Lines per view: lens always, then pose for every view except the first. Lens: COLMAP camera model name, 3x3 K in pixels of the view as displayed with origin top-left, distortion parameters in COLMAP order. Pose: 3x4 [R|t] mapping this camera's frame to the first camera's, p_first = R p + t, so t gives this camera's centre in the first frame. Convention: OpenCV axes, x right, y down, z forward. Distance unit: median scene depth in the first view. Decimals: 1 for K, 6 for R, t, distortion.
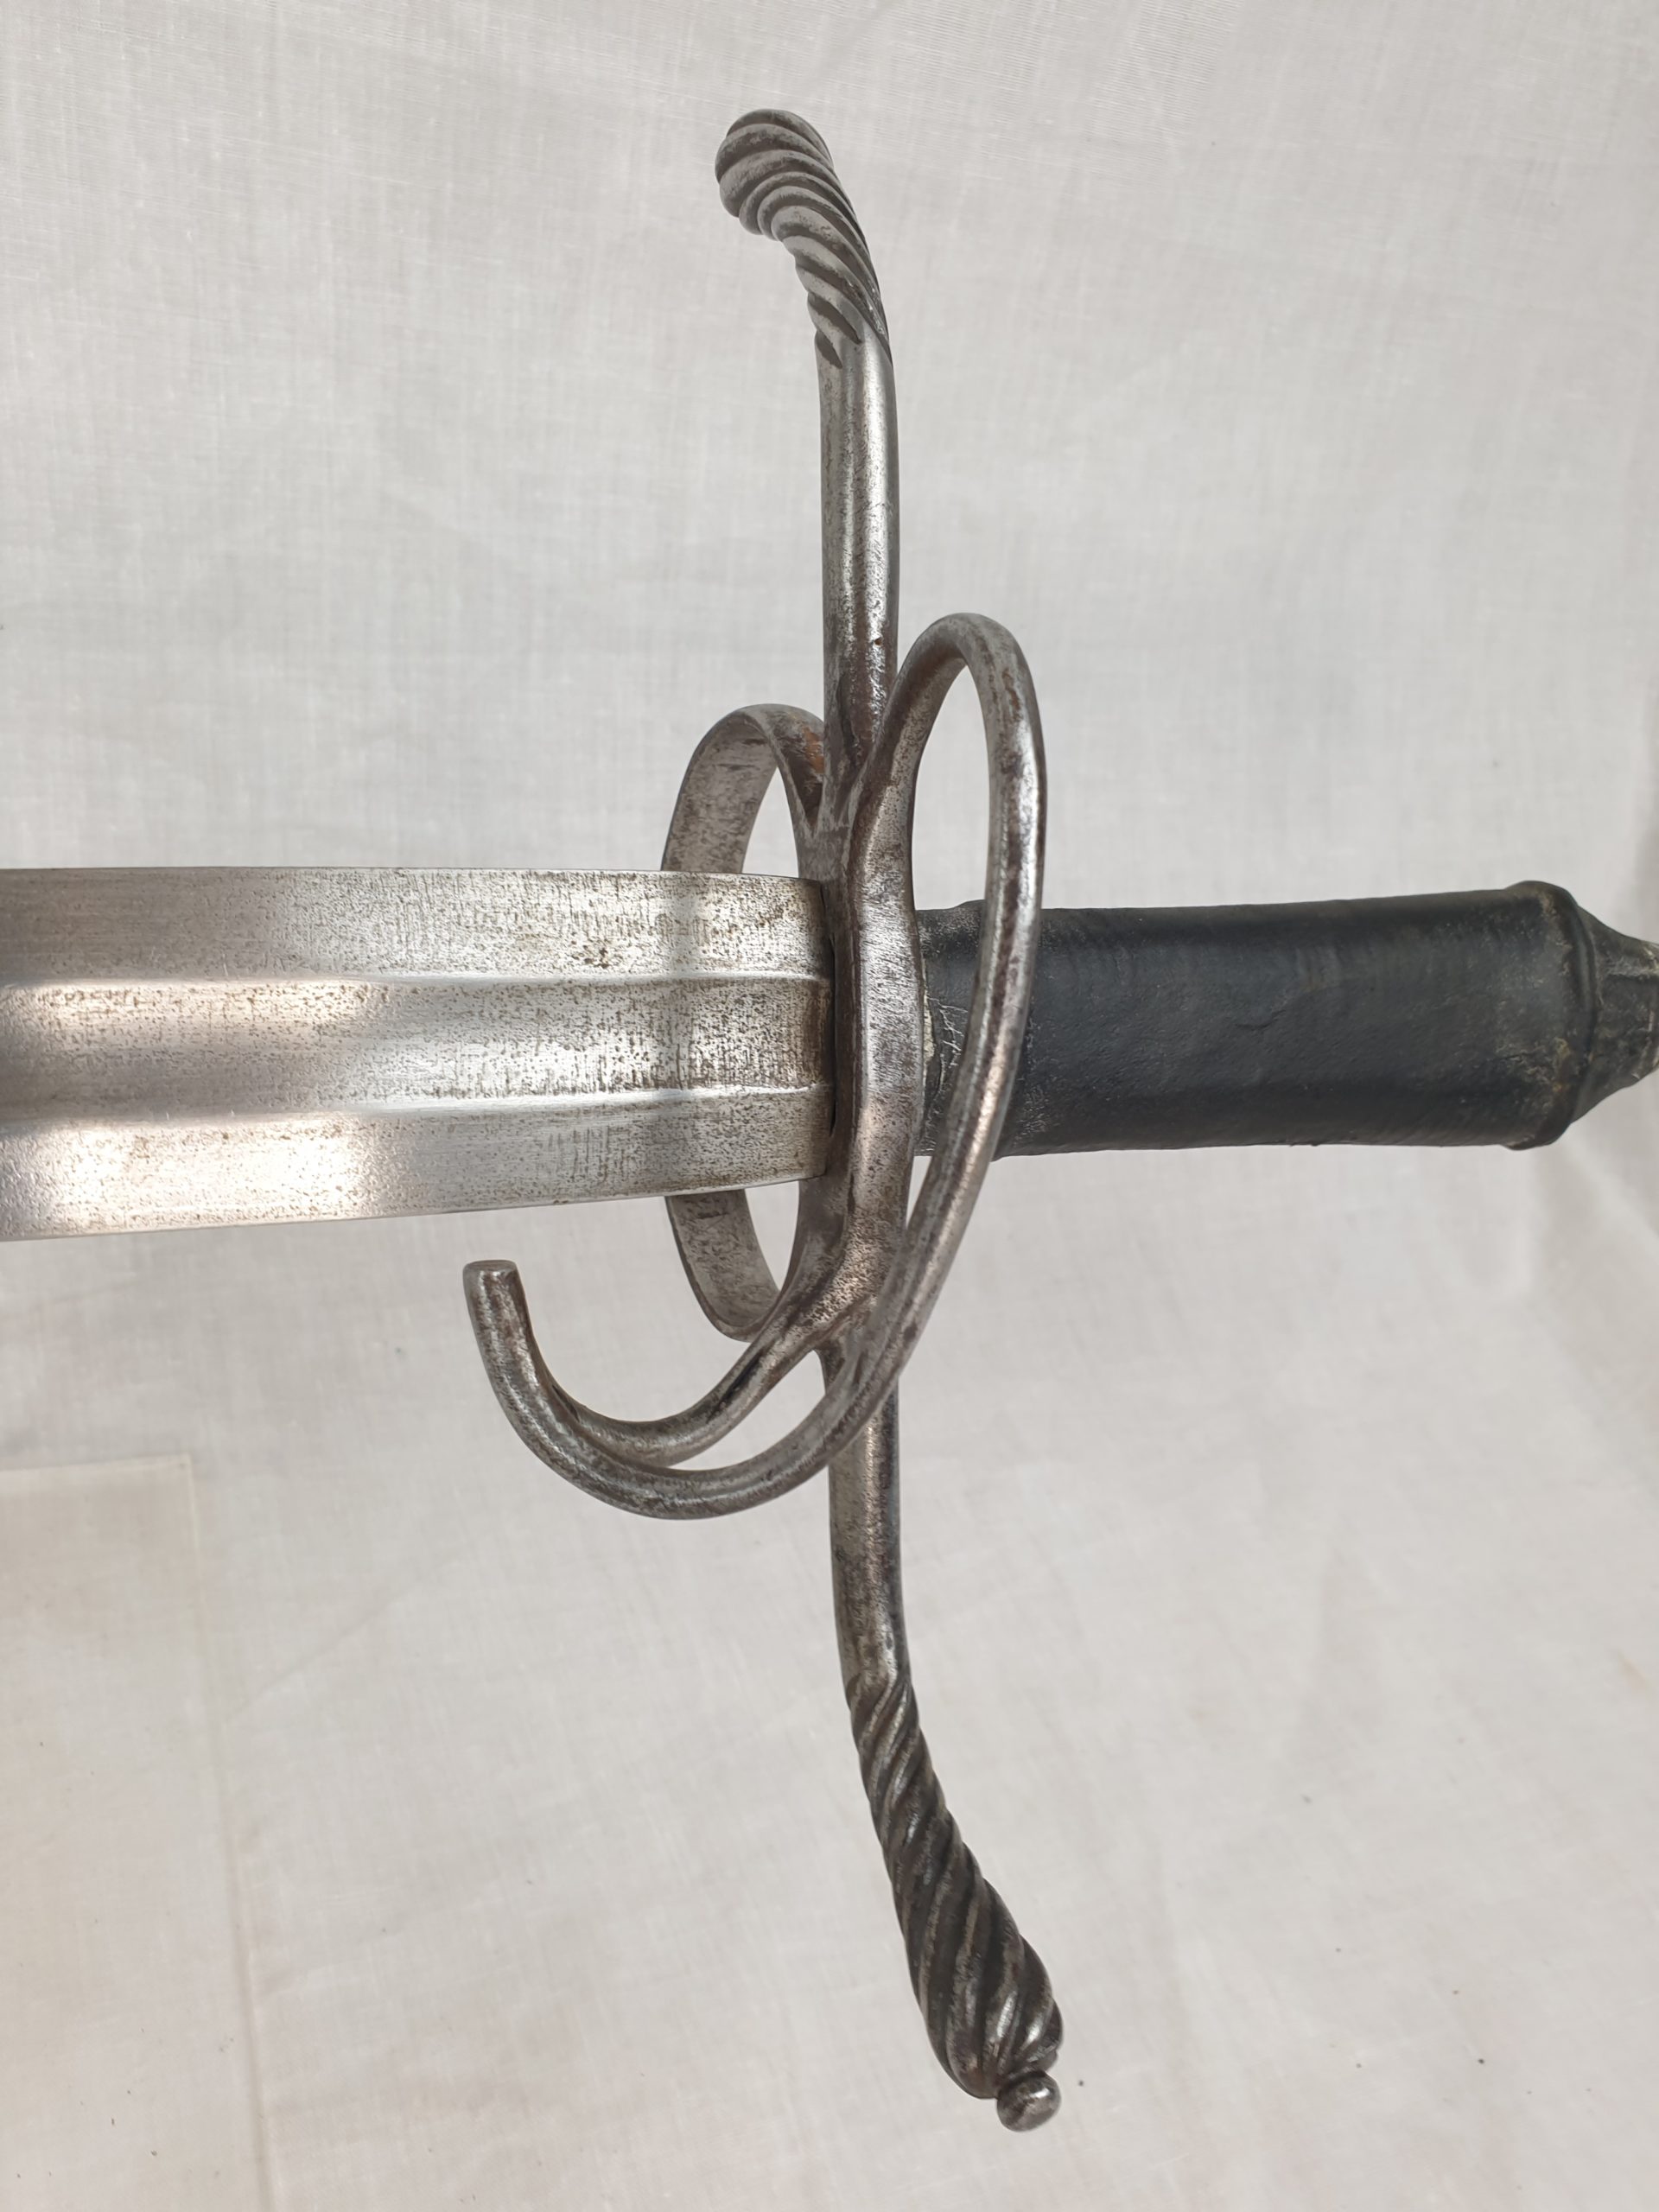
lens RADIAL K [[1754.8, 0, 786.6], [0, 1754.8, 1118.0], [0, 0, 1]] dist [-0.103996, 0.182151]
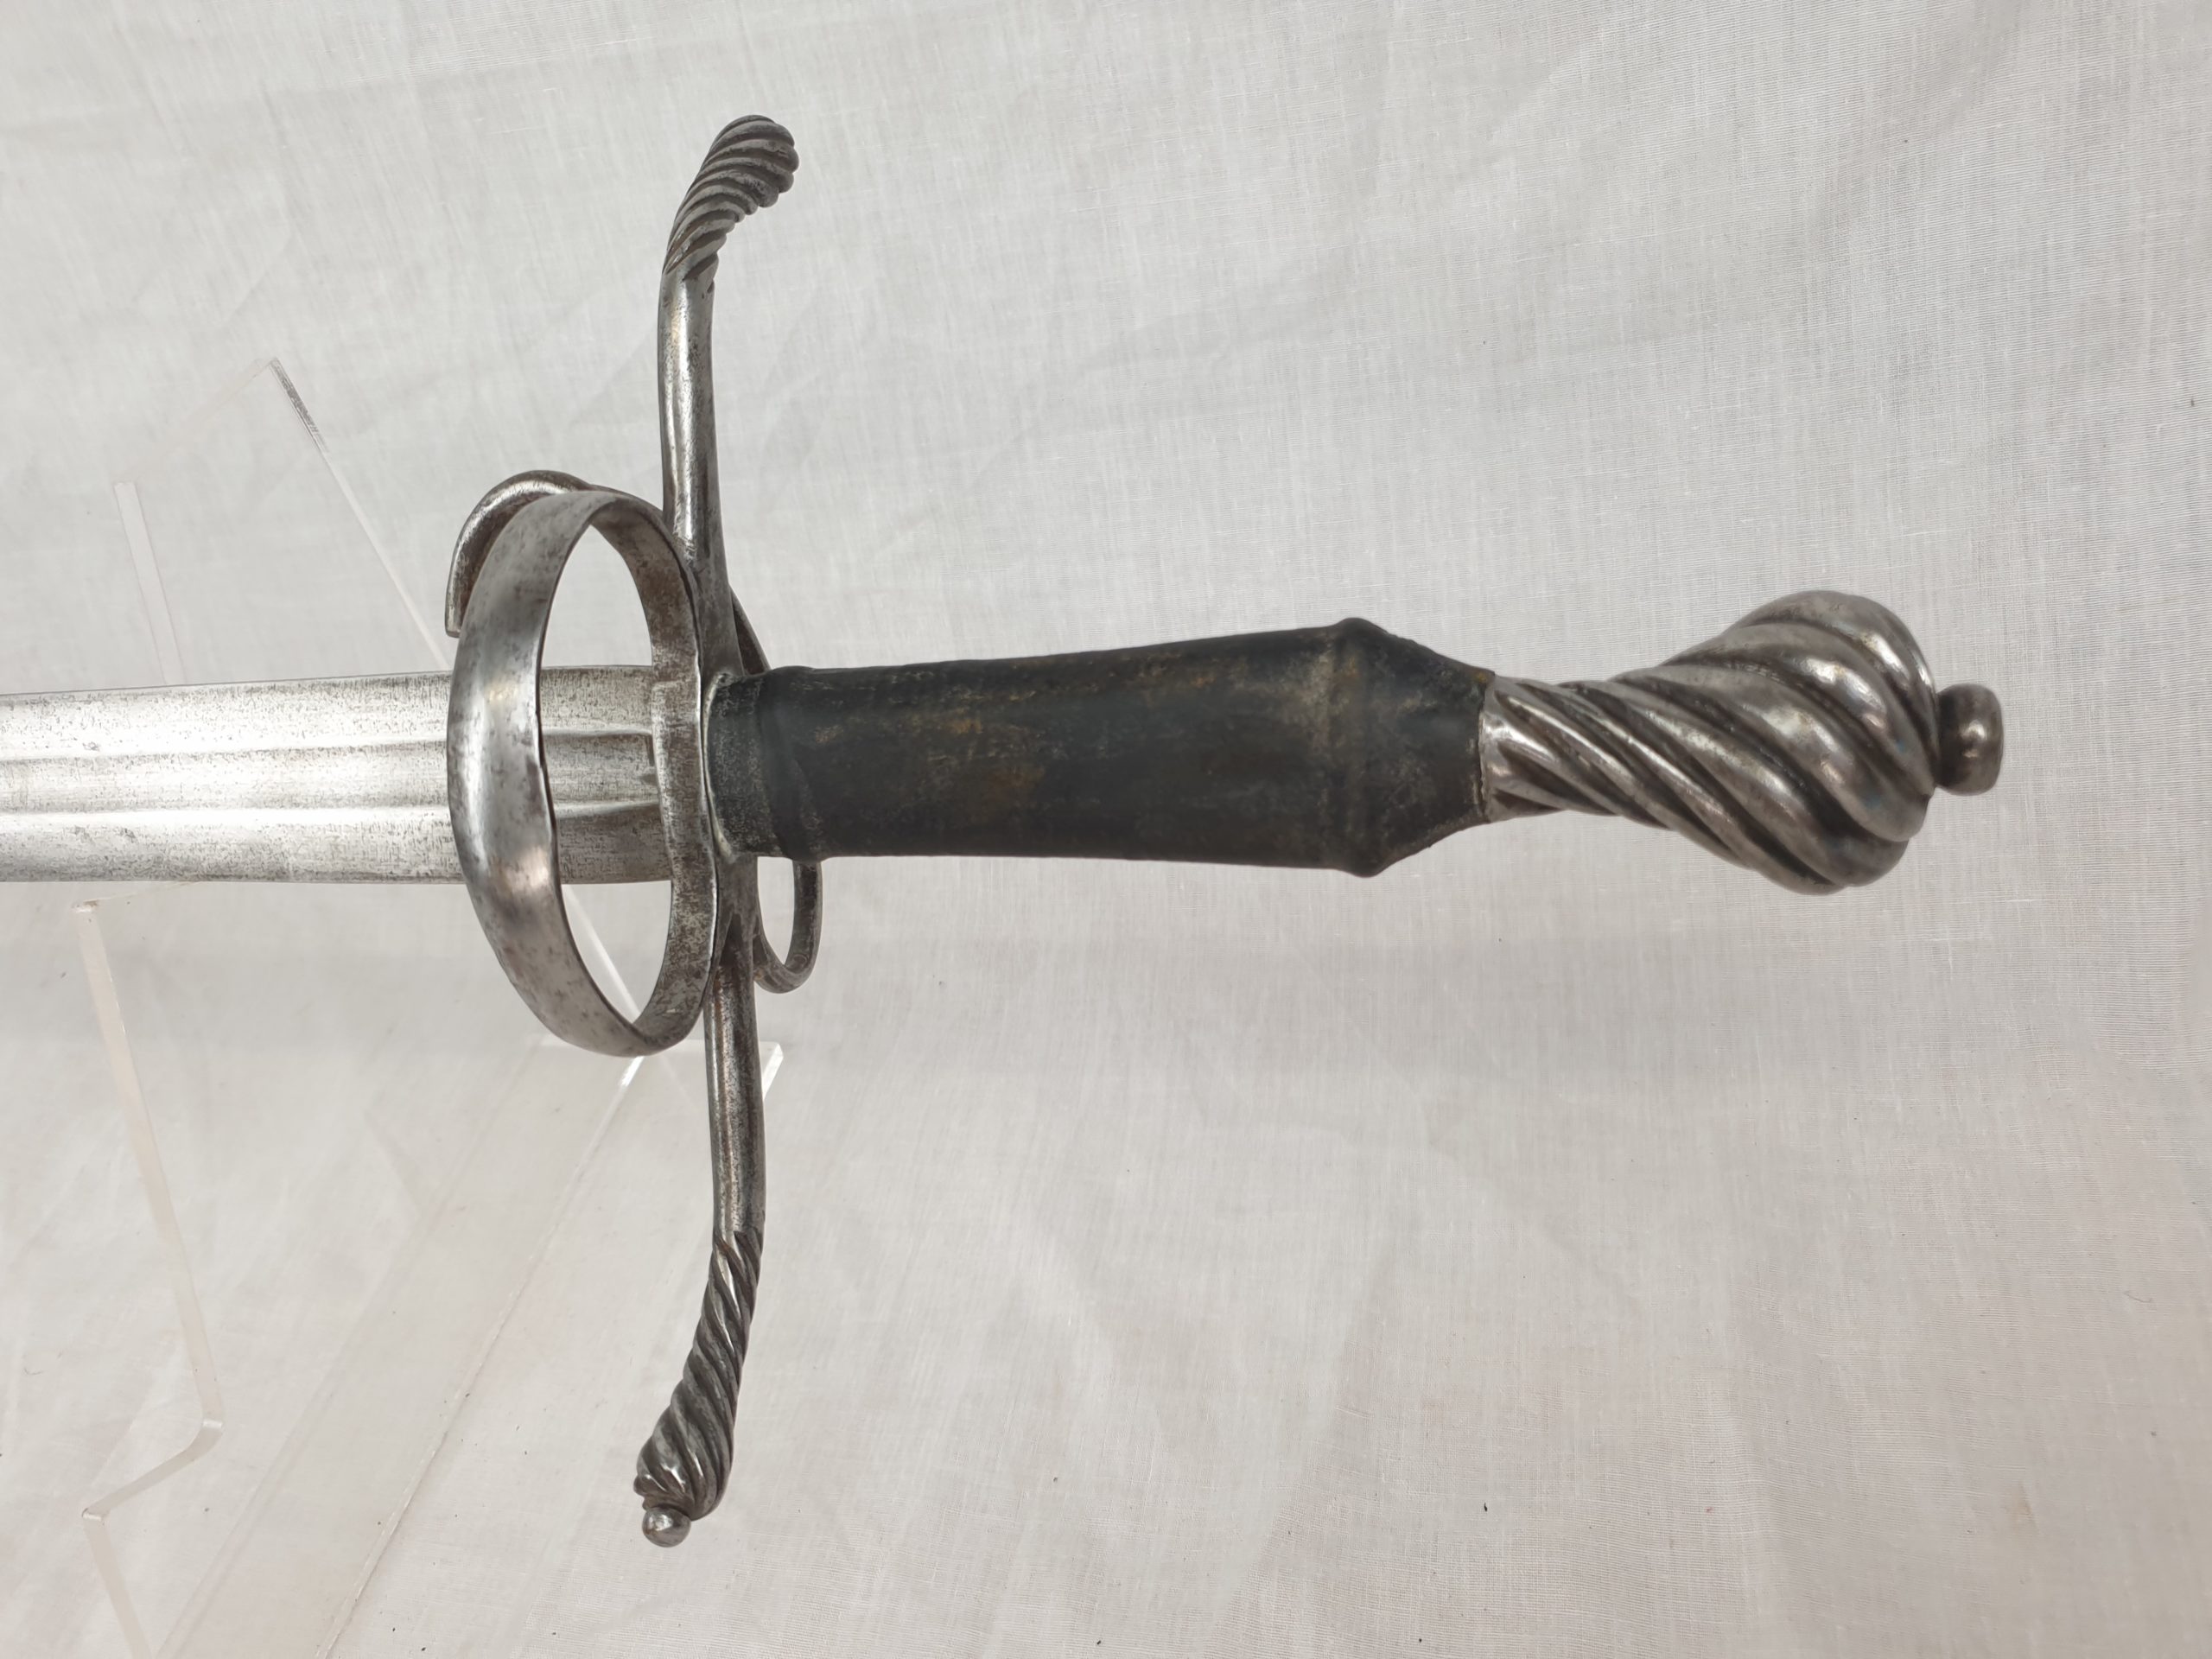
lens RADIAL K [[1687.0, 0, 1145.5], [0, 1687.0, 852.8], [0, 0, 1]] dist [-0.036345, 0.047770]
pose [[0.769731, 0.049728, -0.636429, 0.843789], [-0.022746, 0.998465, 0.050506, -0.038918], [0.637963, -0.024400, 0.769680, 0.137013]]
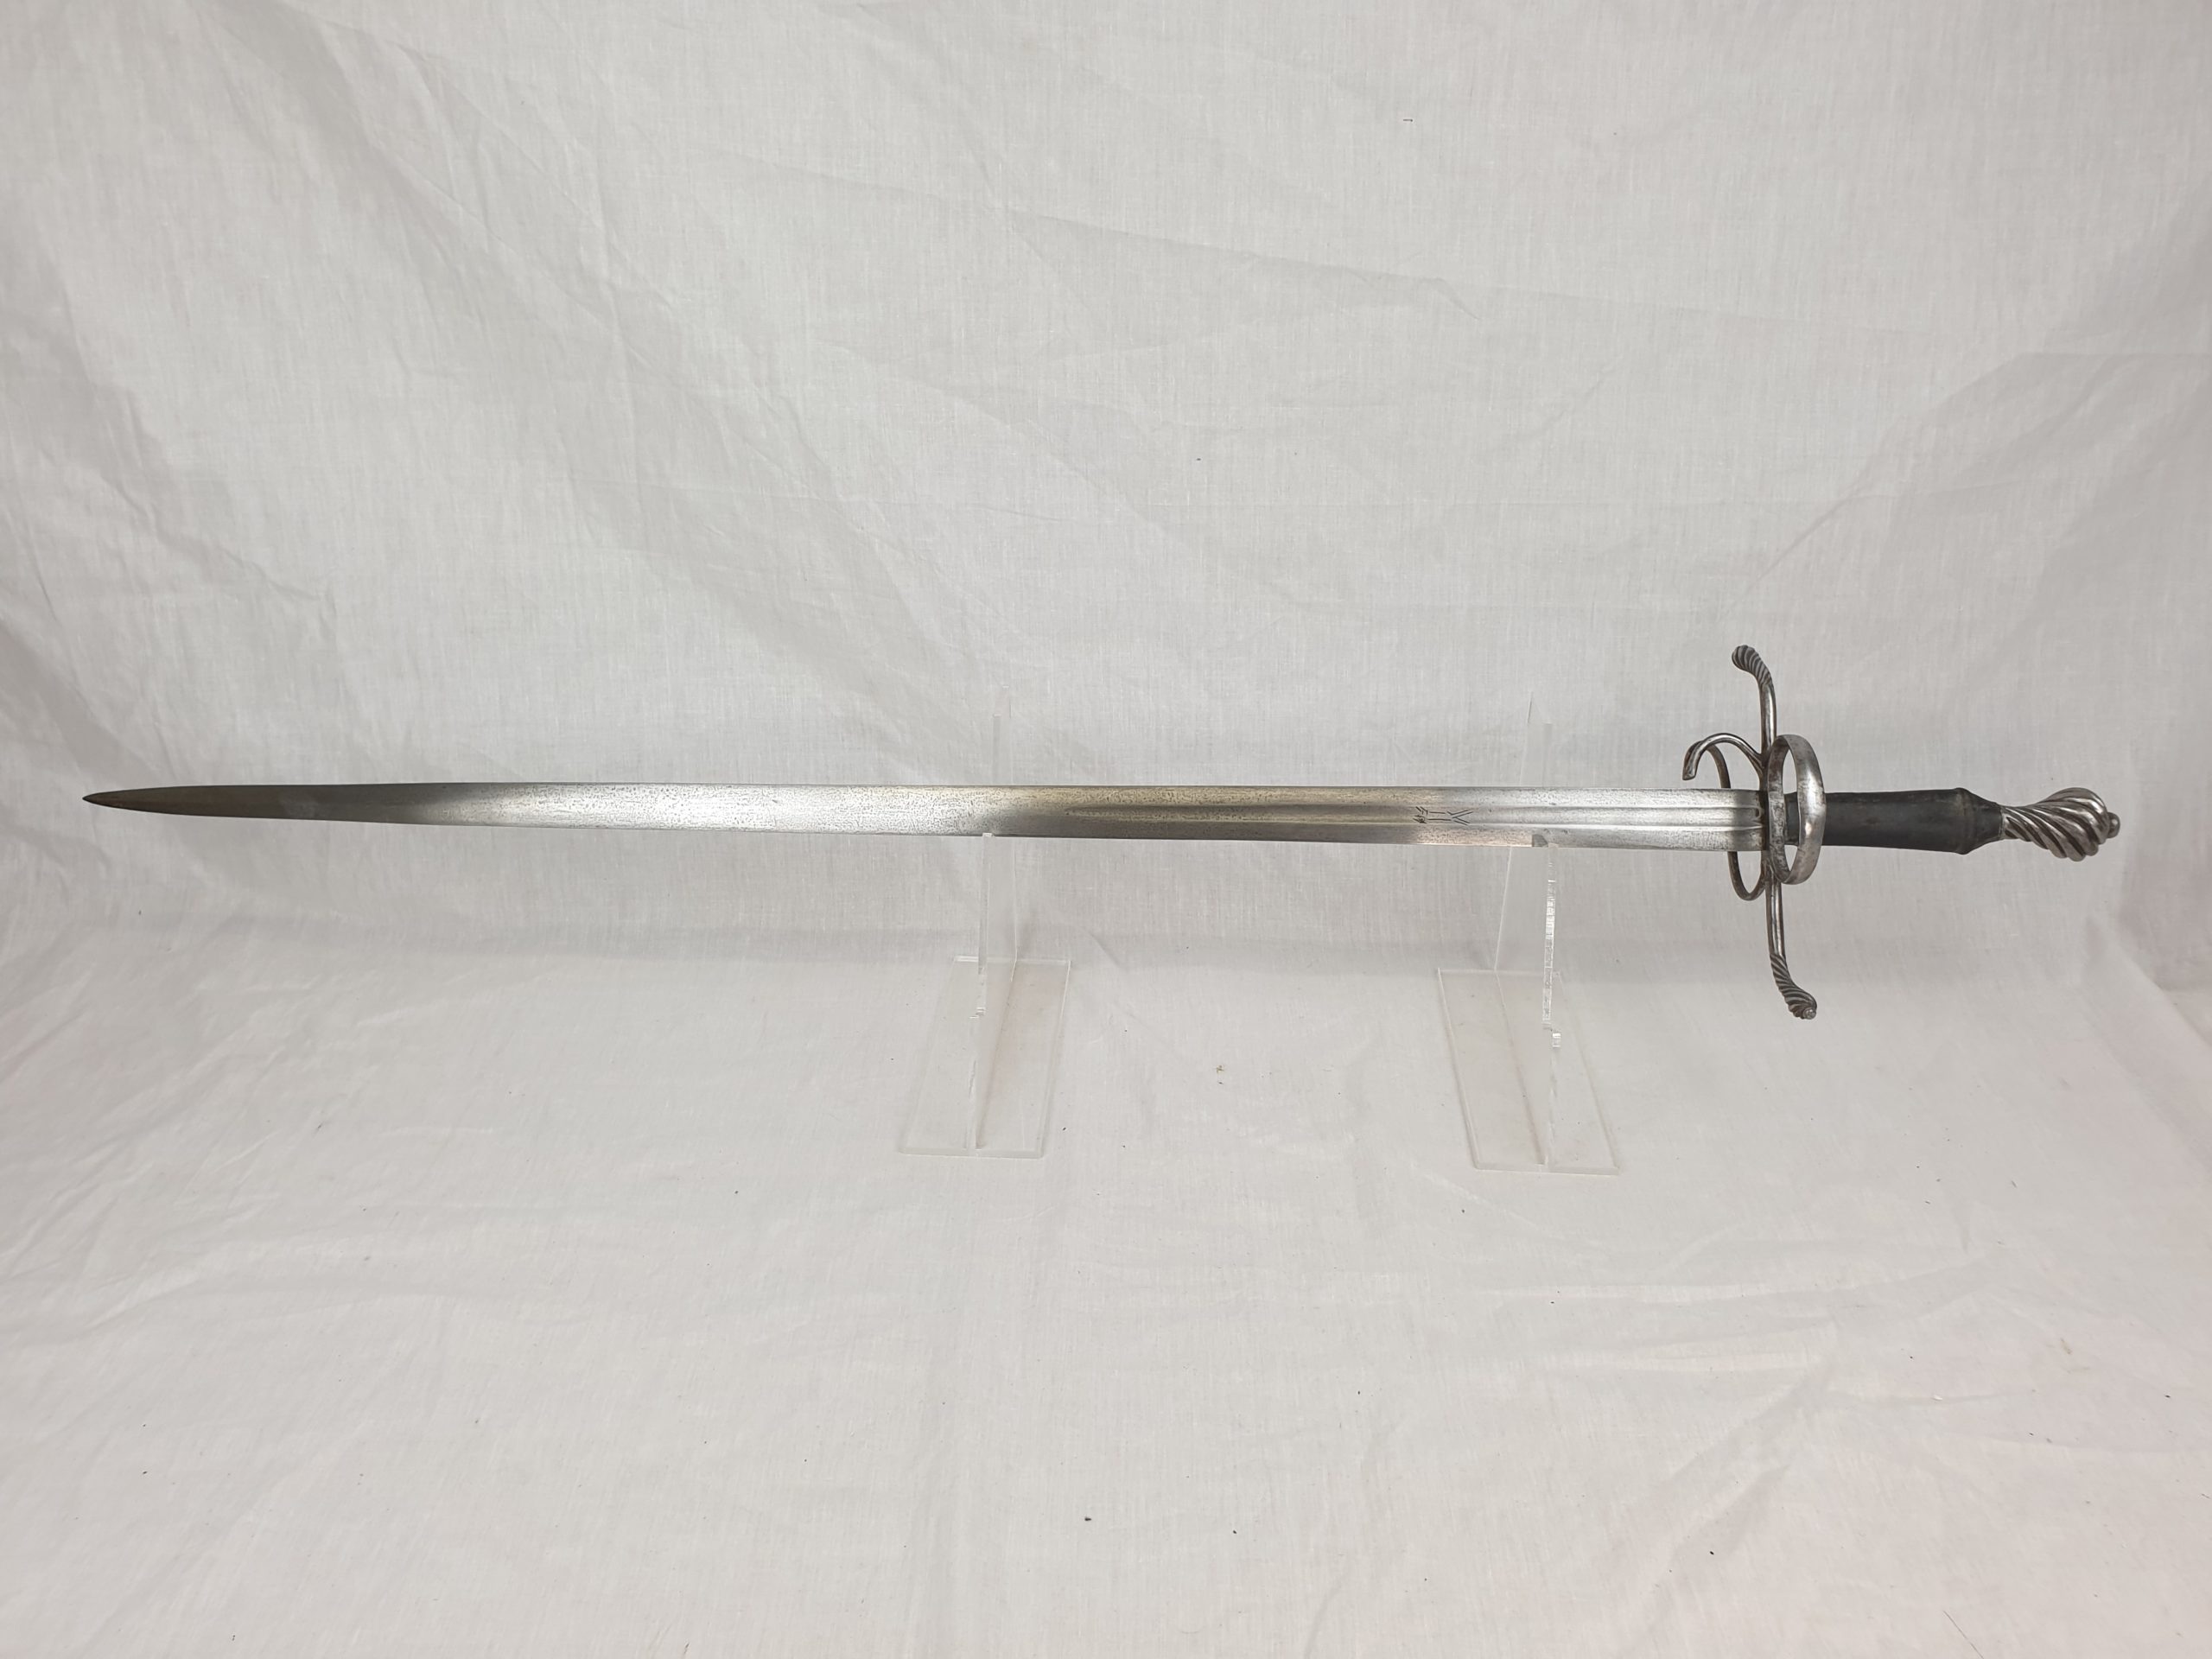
lens RADIAL K [[1576.0, 0, 1110.1], [0, 1576.0, 839.2], [0, 0, 1]] dist [0.064721, 0.003319]
pose [[0.887018, -0.033577, -0.460513, 0.357578], [-0.074361, 0.973946, -0.214243, 0.721789], [0.455709, 0.224281, 0.861410, -2.440794]]
